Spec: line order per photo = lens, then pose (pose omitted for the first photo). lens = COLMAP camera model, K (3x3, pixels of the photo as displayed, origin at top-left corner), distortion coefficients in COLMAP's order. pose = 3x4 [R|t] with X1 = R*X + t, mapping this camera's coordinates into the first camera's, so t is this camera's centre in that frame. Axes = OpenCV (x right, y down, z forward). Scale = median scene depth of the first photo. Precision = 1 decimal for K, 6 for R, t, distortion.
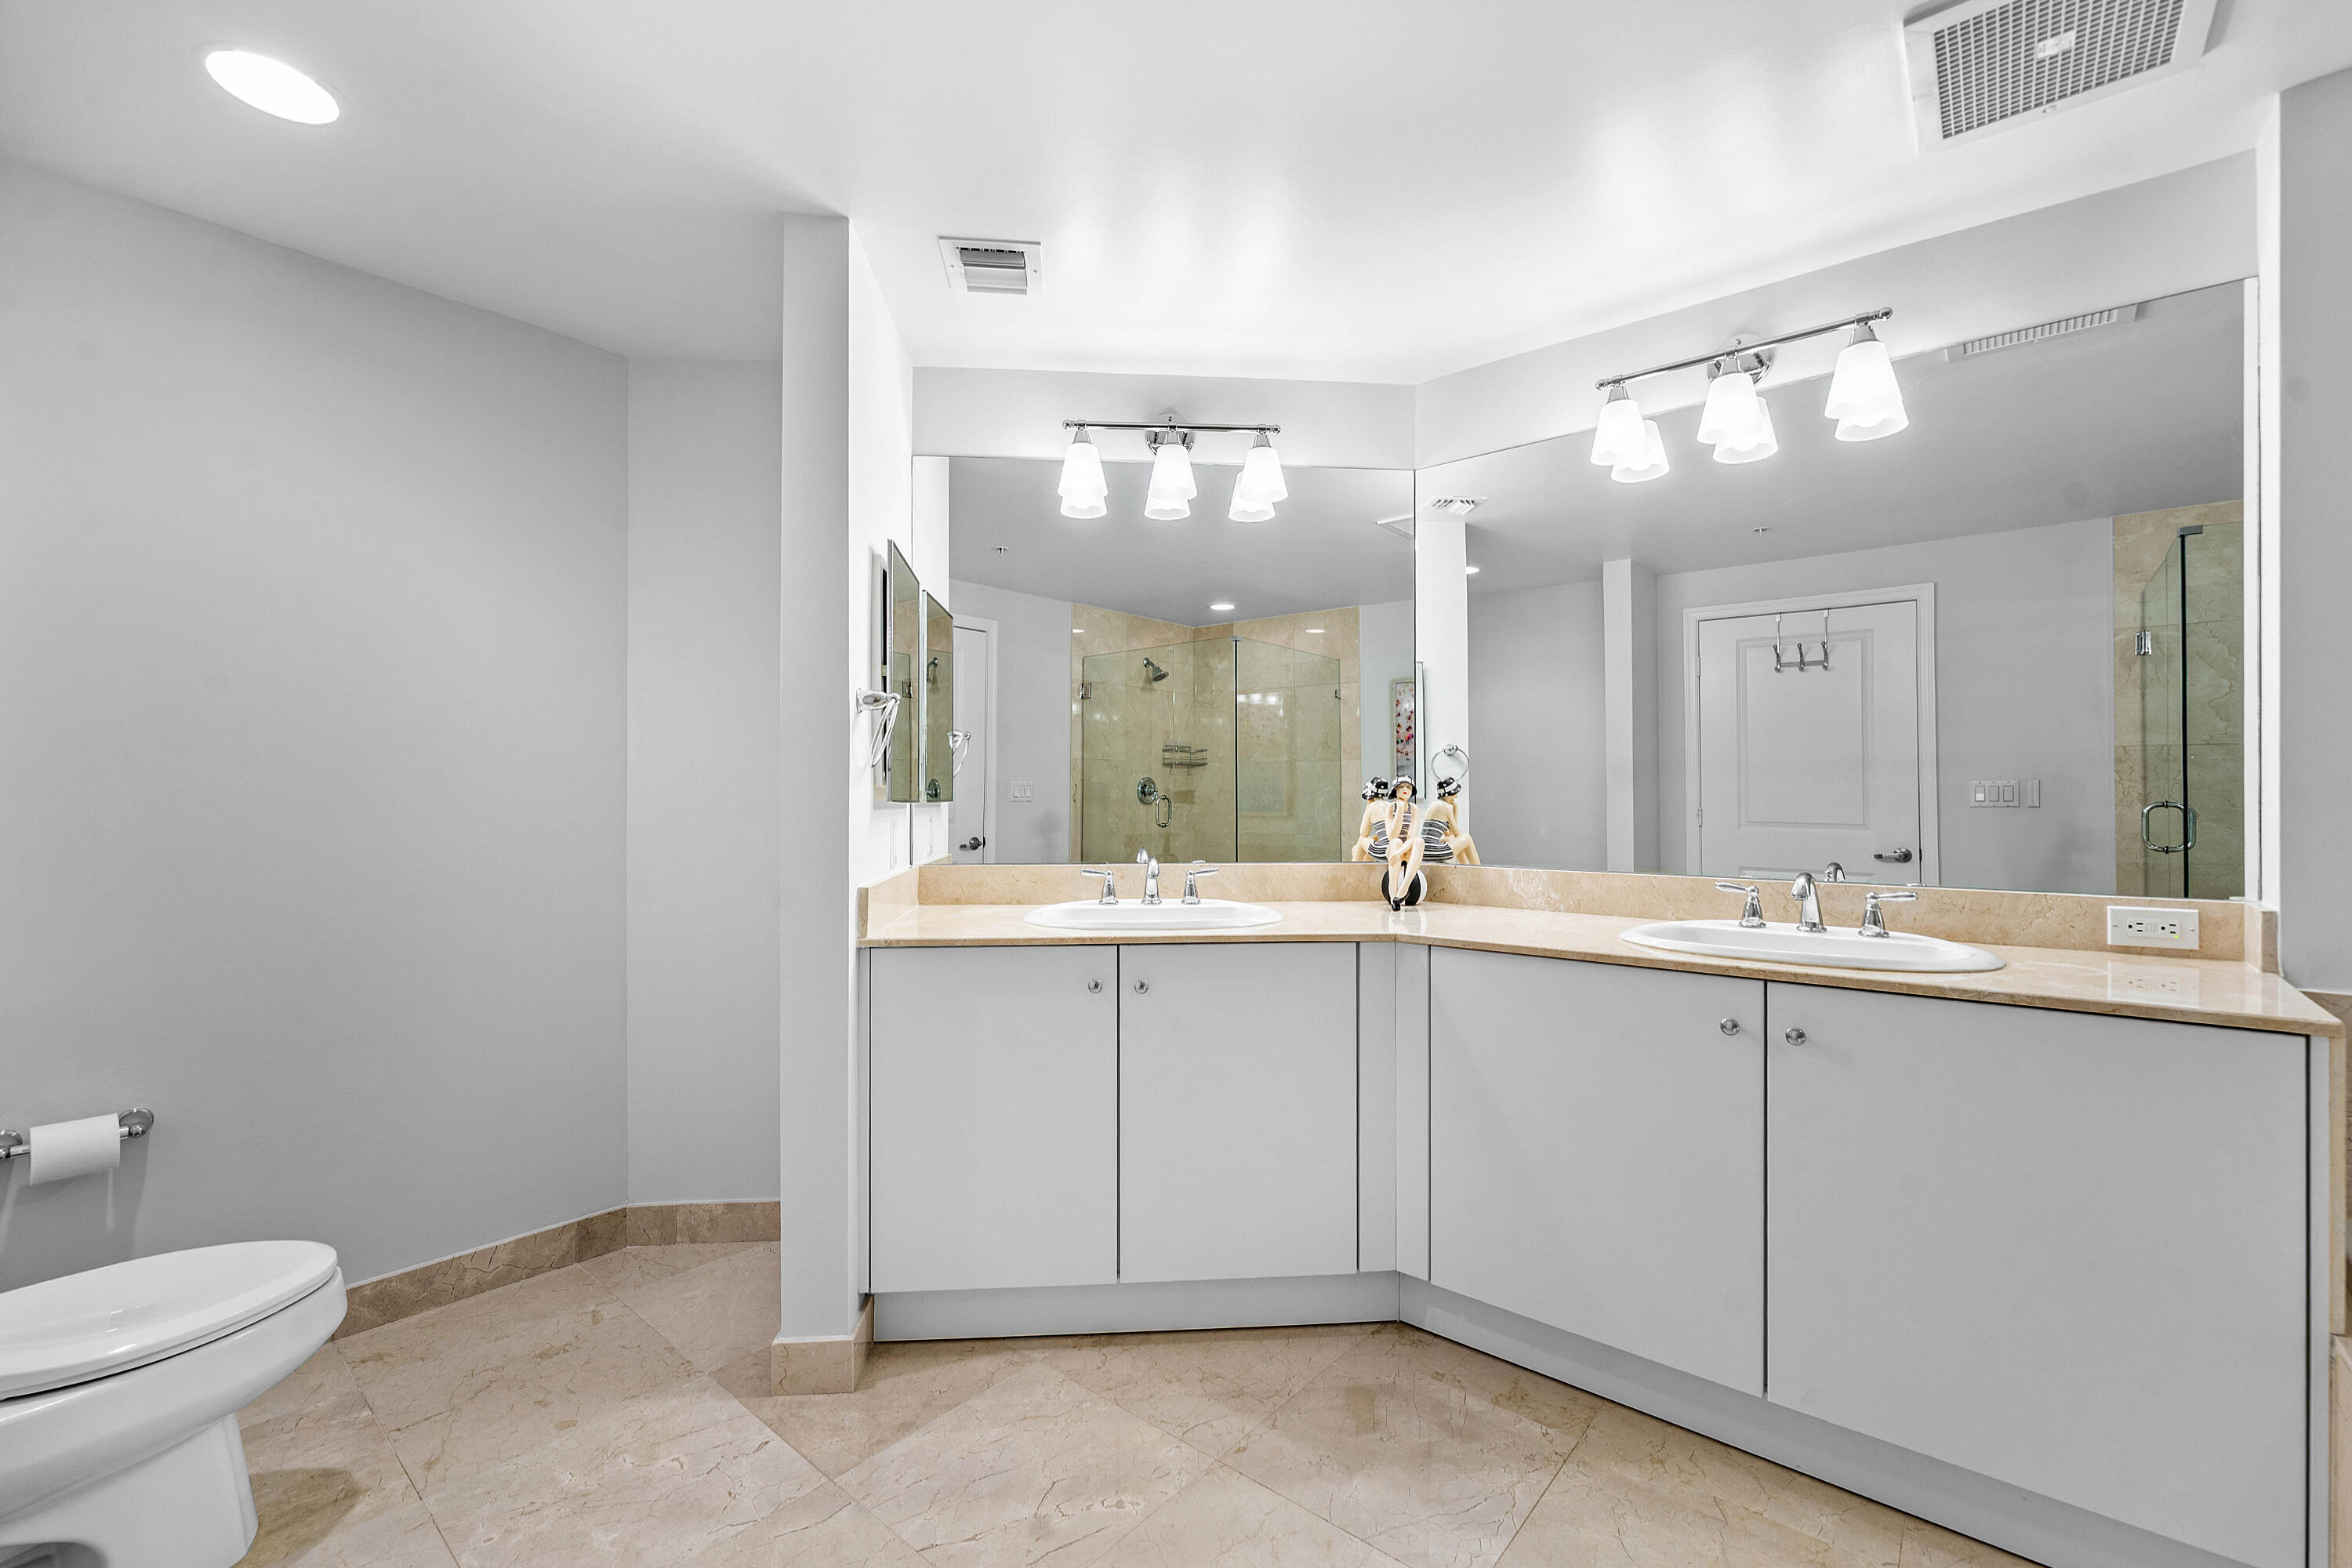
lens RADIAL K [[977.1, 0, 1173.8], [0, 977.1, 791.7], [0, 0, 1]] dist [-0.001679, -0.000034]
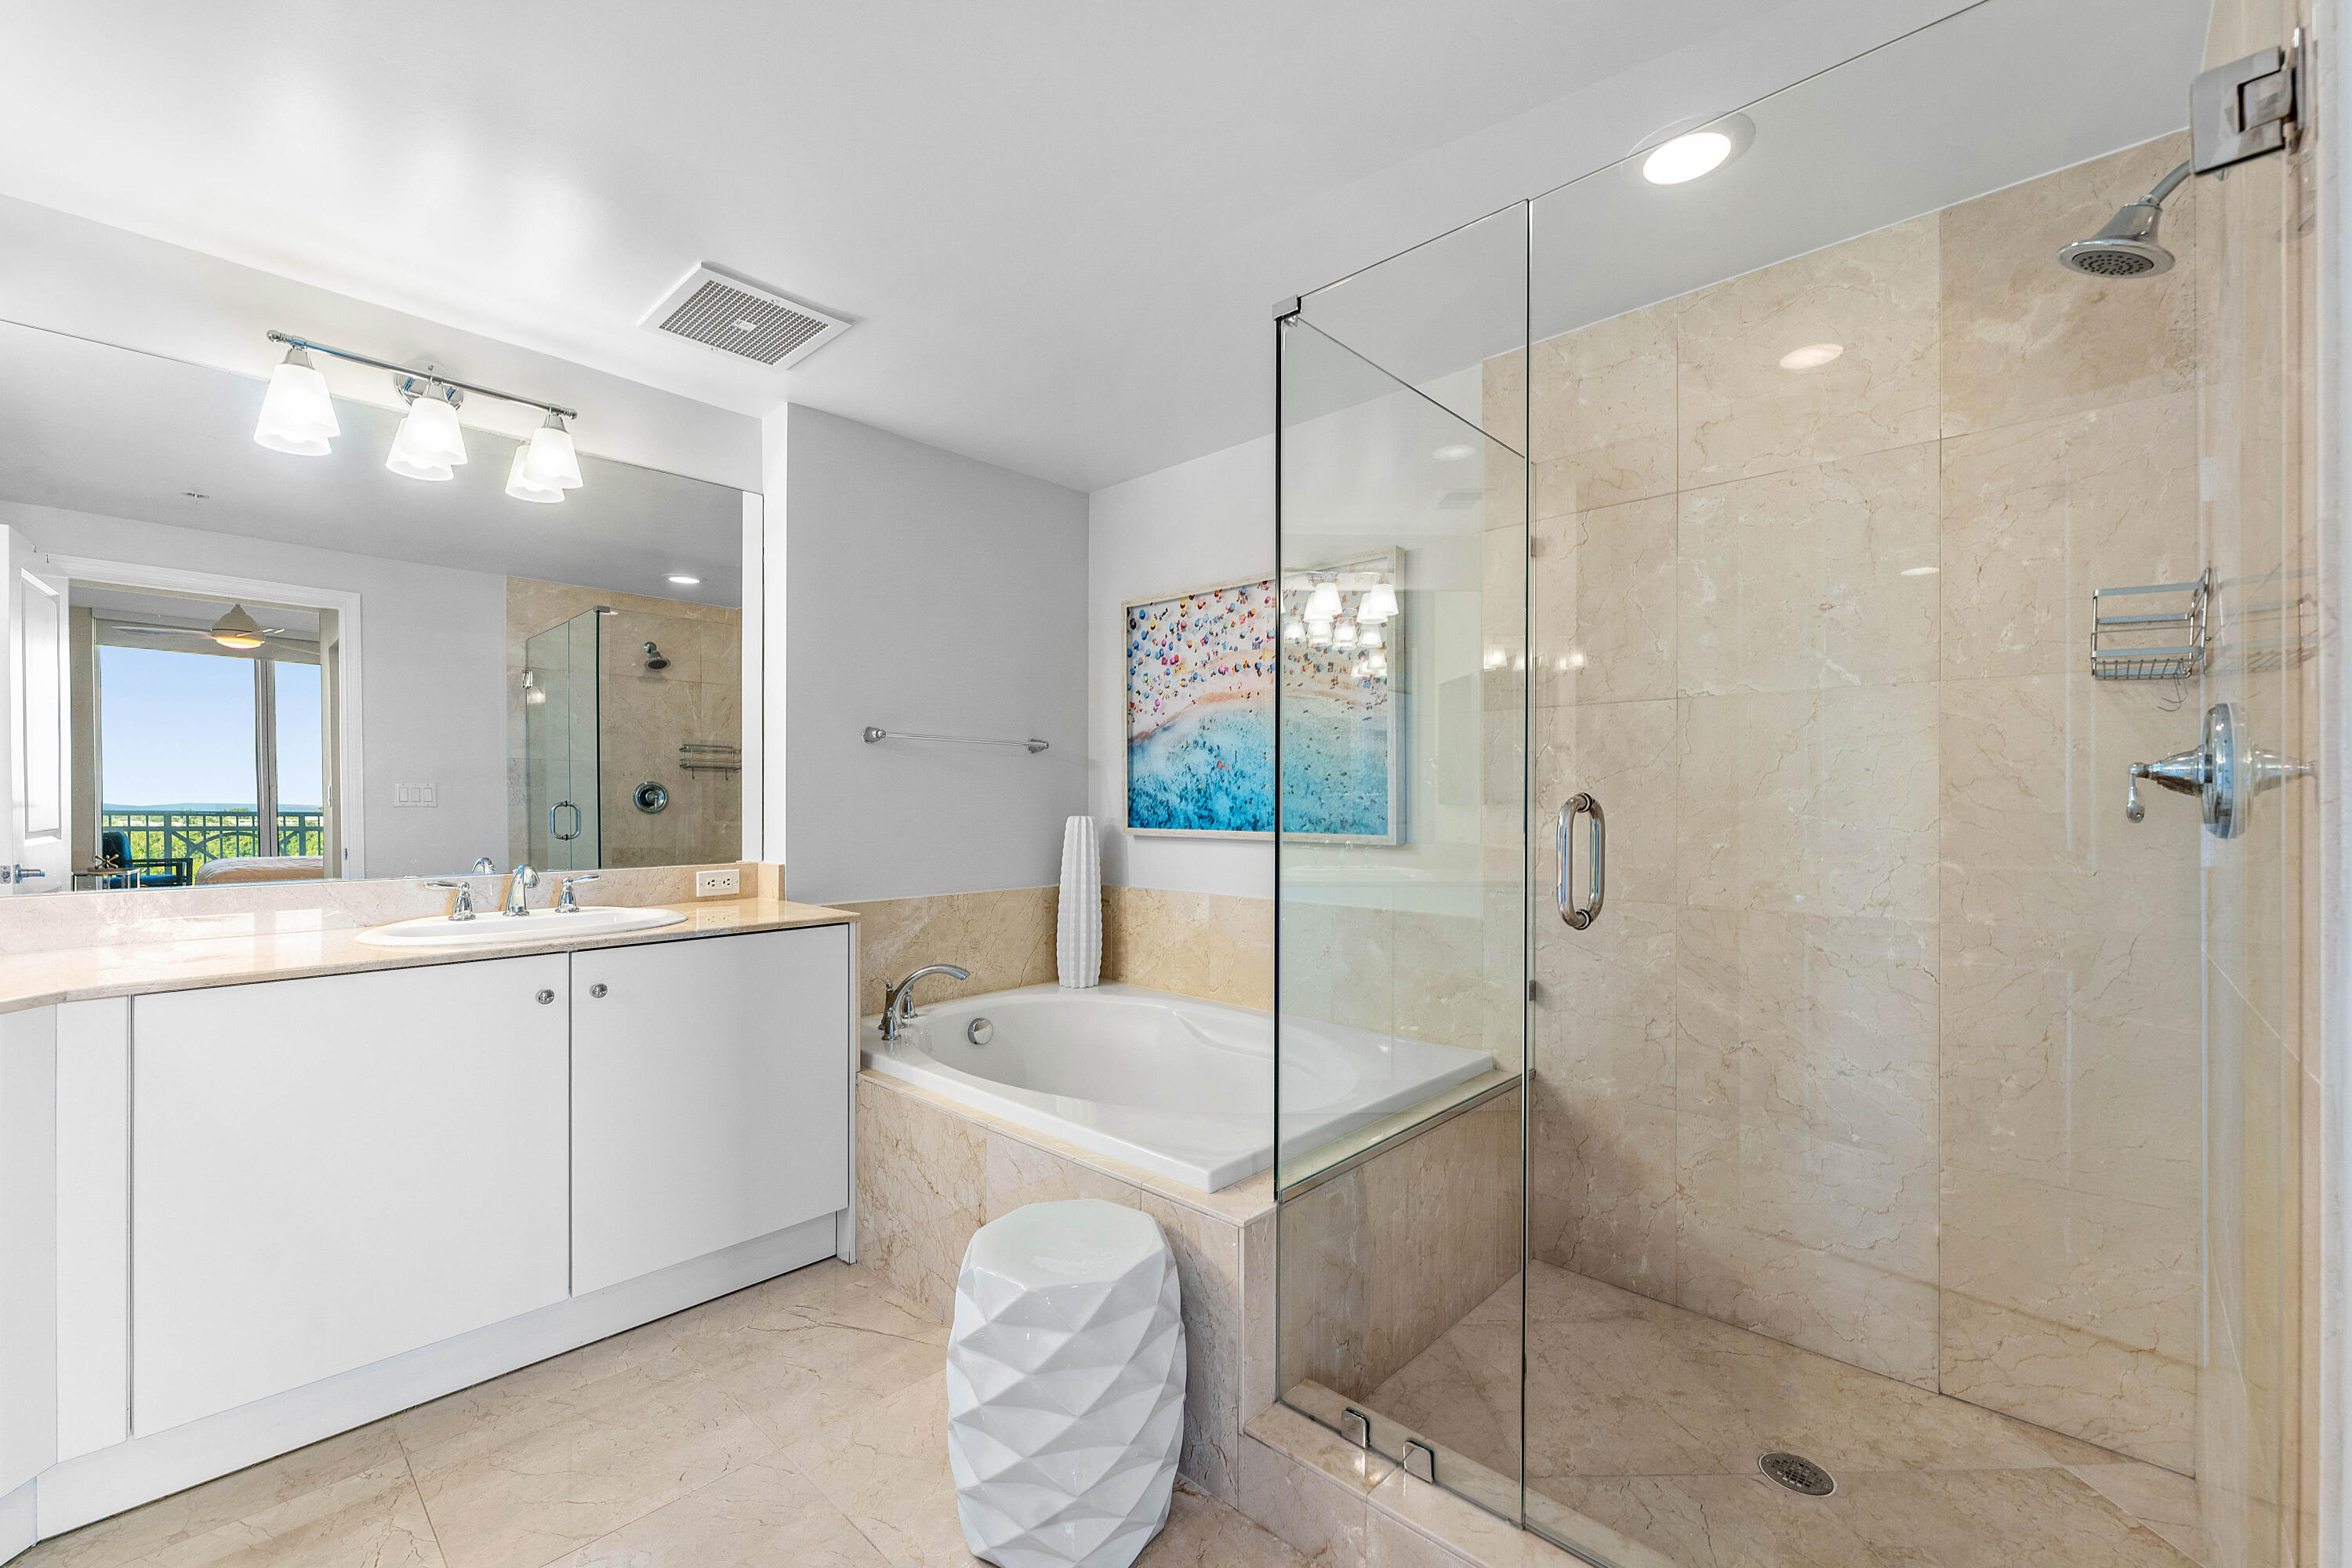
lens RADIAL K [[975.4, 0, 1178.5], [0, 975.4, 803.1], [0, 0, 1]] dist [0.000663, -0.000163]
pose [[0.049143, -0.004070, 0.998783, -0.520052], [-0.004617, 0.999980, 0.004302, 0.000305], [-0.998781, -0.004823, 0.049123, 0.177148]]
